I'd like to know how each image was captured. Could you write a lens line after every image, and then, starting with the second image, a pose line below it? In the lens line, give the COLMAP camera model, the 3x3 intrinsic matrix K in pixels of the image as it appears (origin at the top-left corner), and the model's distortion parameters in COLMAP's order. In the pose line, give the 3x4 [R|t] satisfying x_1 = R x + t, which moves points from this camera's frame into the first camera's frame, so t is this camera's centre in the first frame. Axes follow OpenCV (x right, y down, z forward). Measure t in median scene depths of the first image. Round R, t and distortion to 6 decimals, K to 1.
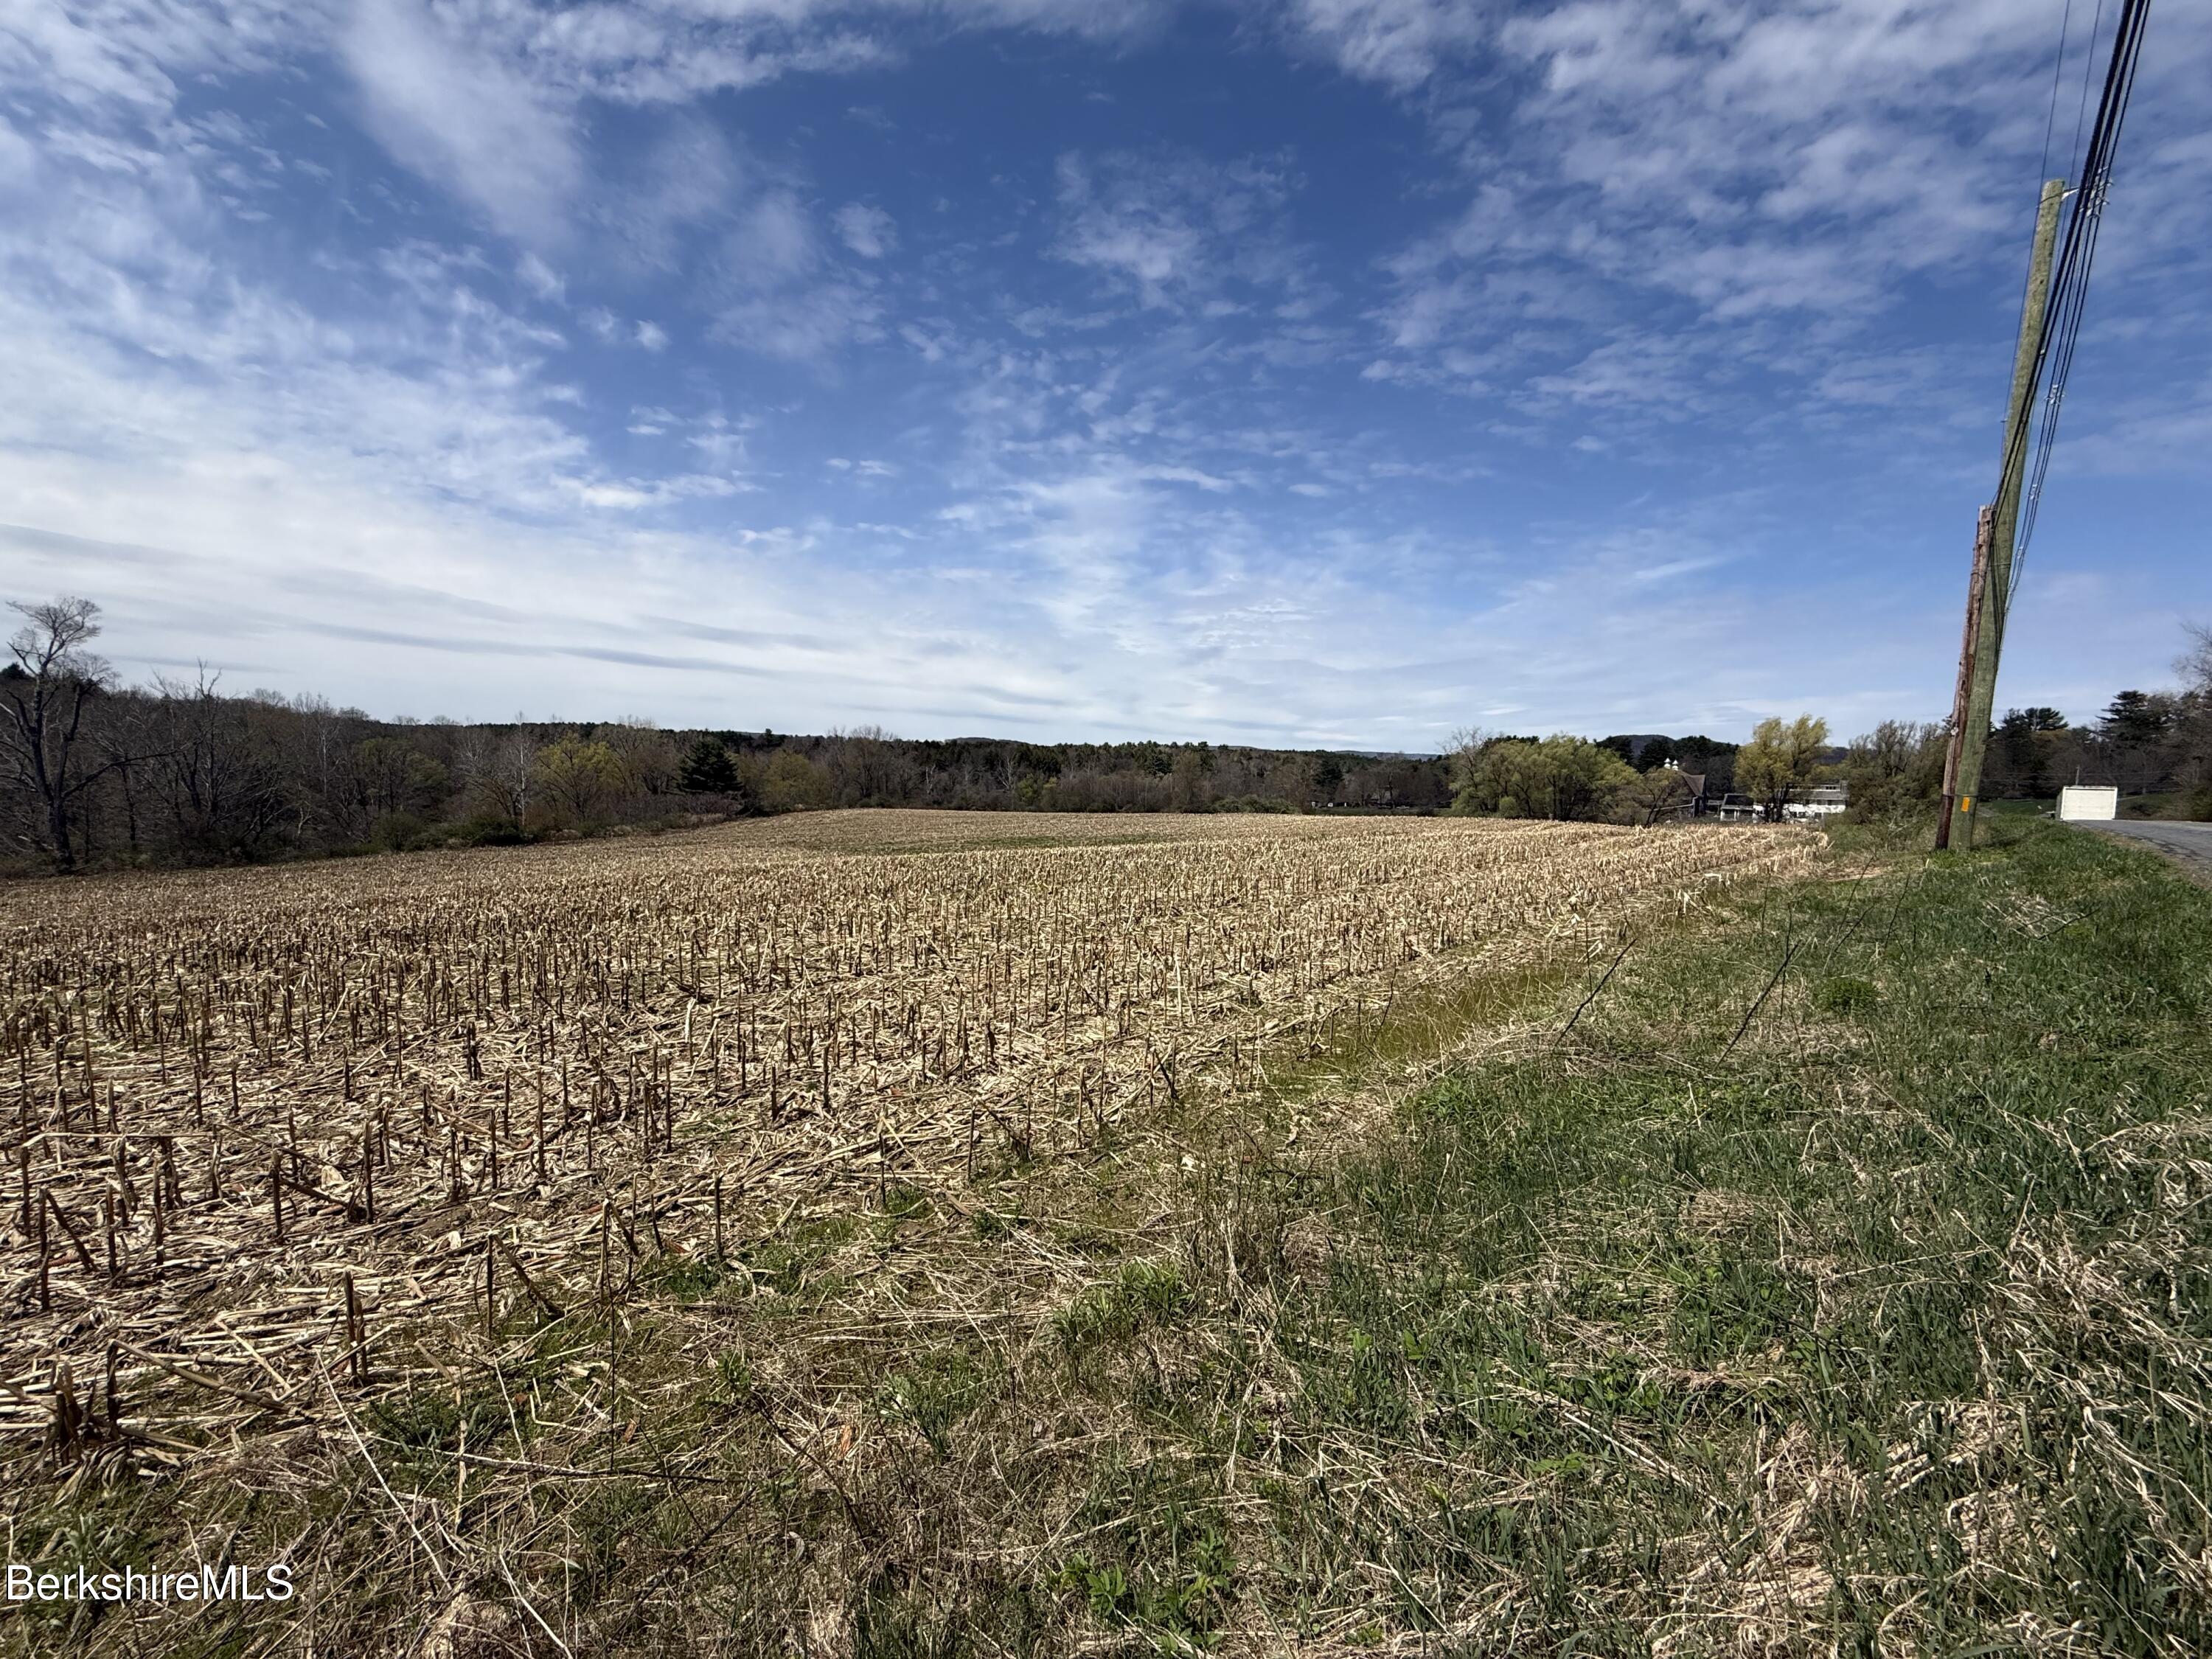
lens RADIAL K [[865.5, 0, 1091.6], [0, 865.5, 802.2], [0, 0, 1]] dist [-0.002376, 0.000340]
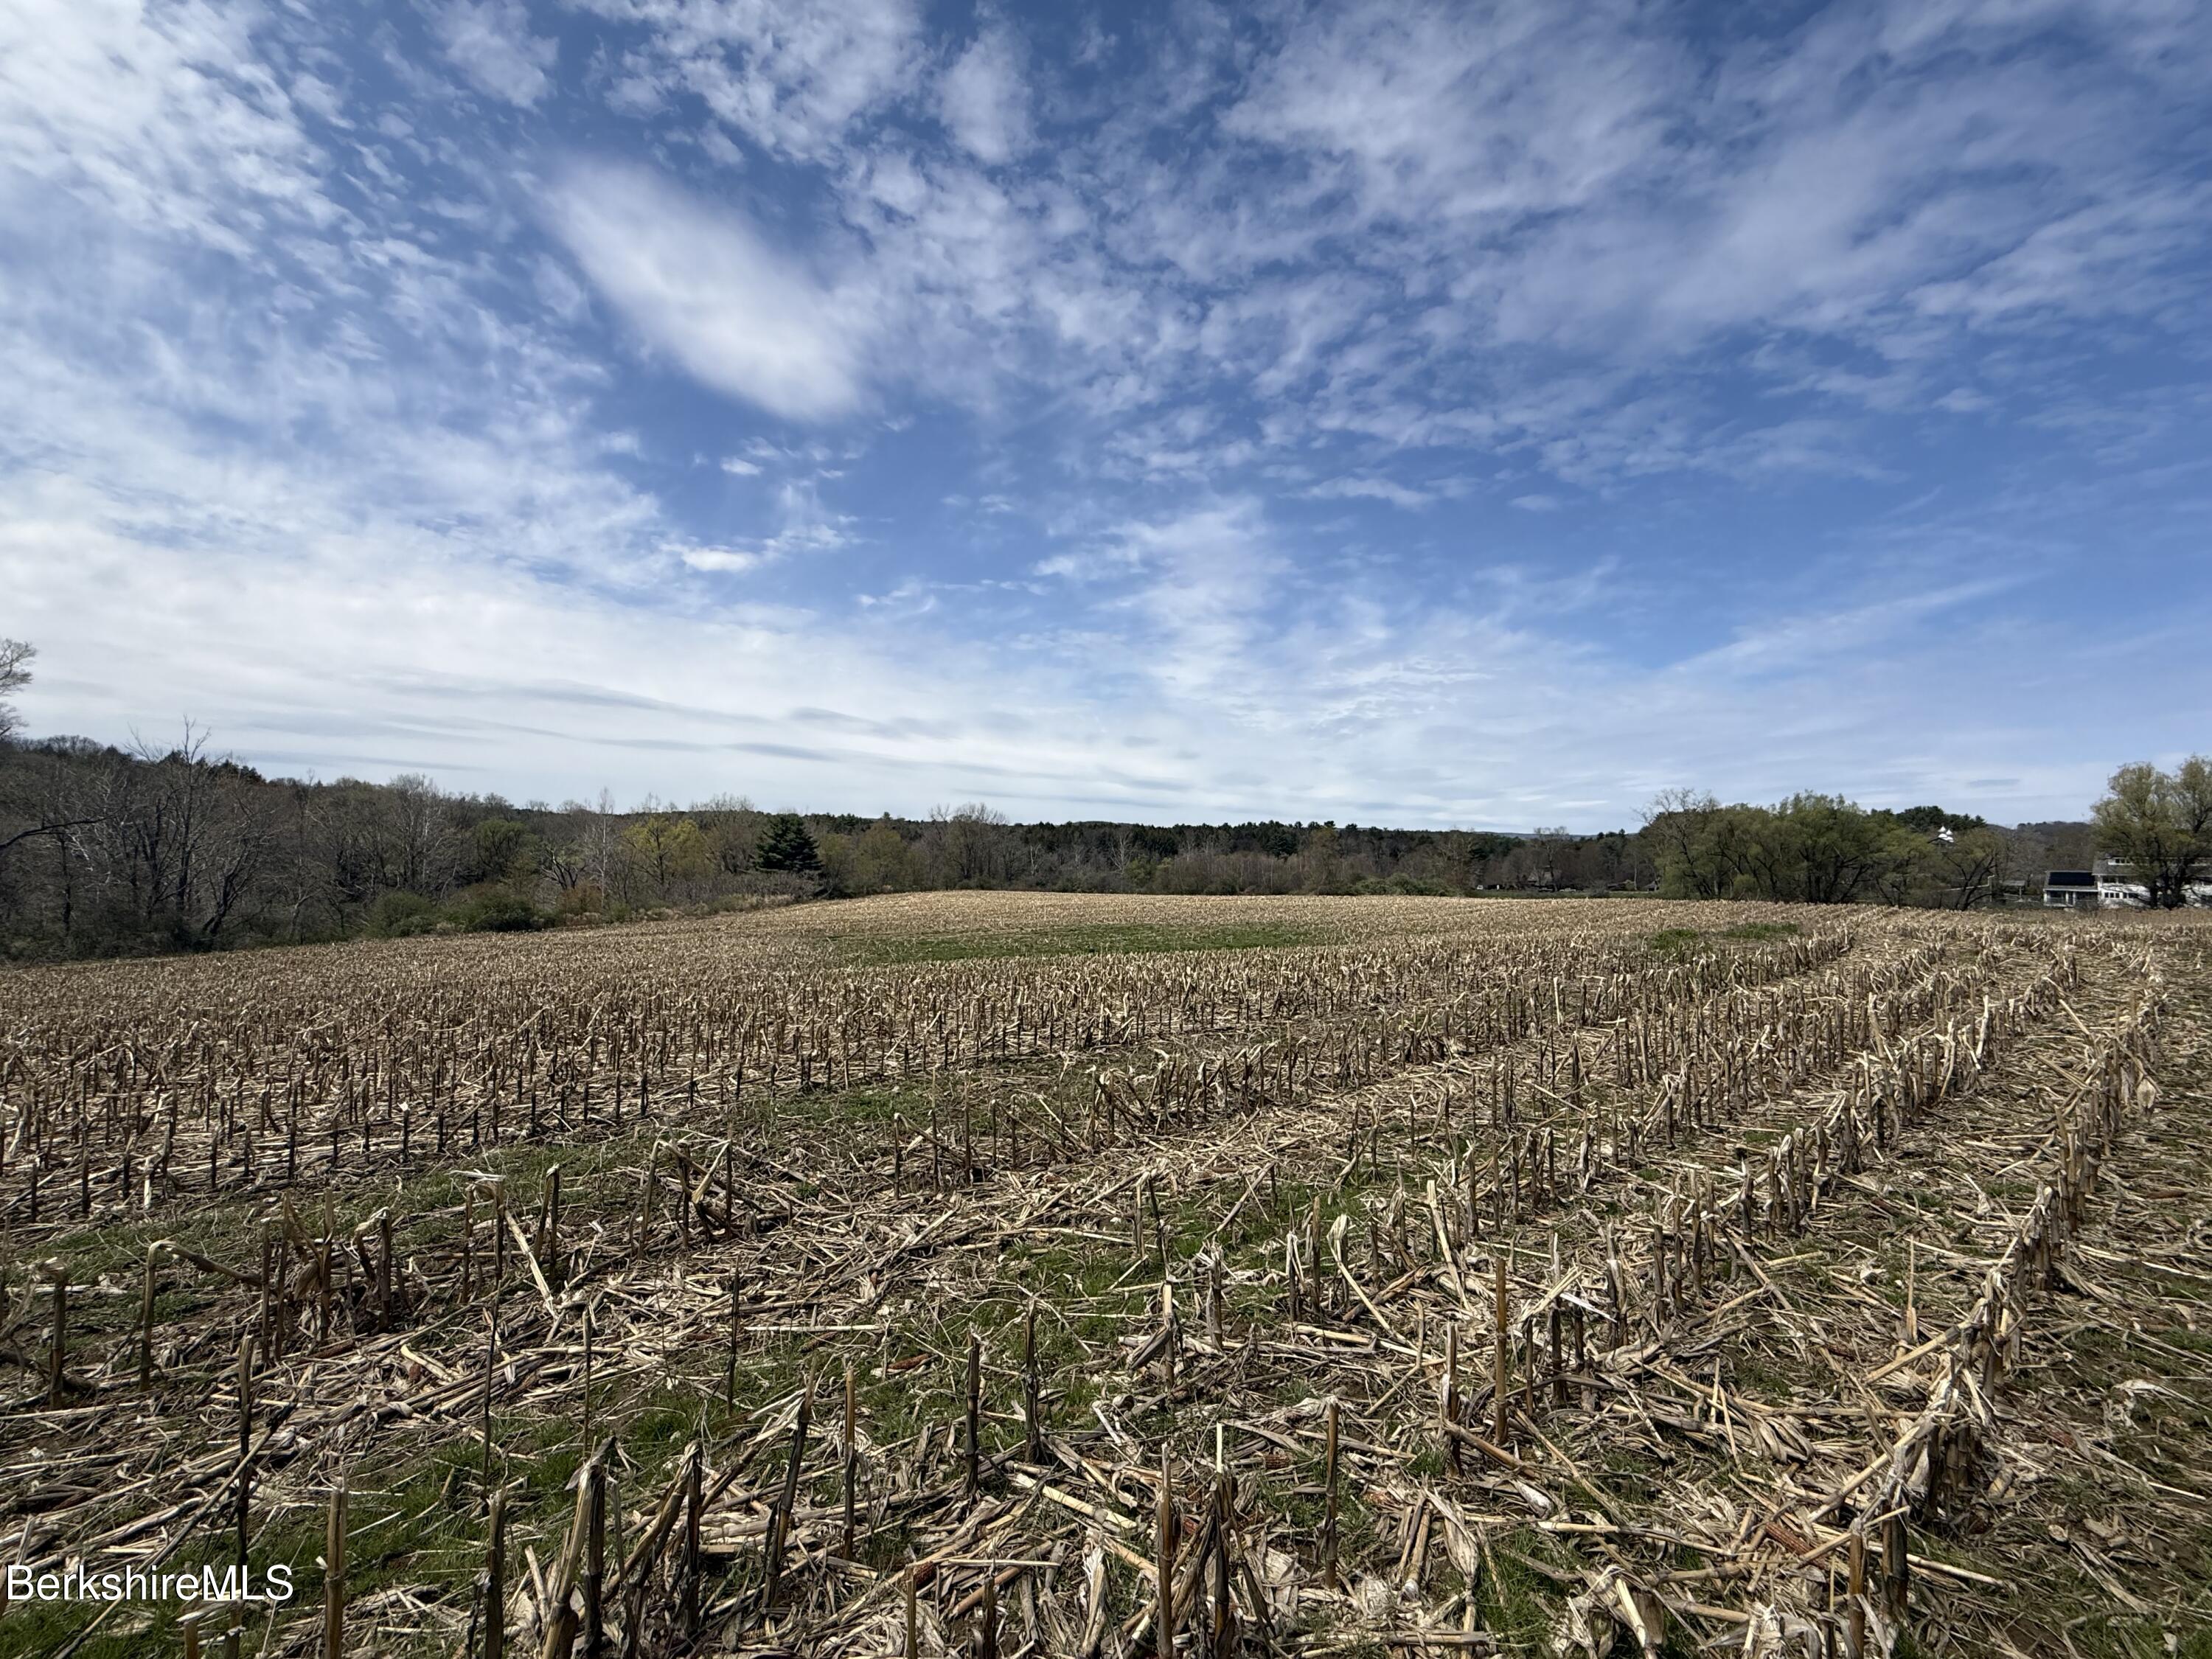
lens RADIAL K [[849.0, 0, 1021.4], [0, 849.0, 877.5], [0, 0, 1]] dist [0.000320, -0.000201]
pose [[0.975928, -0.003937, -0.218057, 0.018596], [0.001978, 0.999956, -0.009202, 0.010909], [0.218083, 0.008549, 0.975893, 0.587745]]
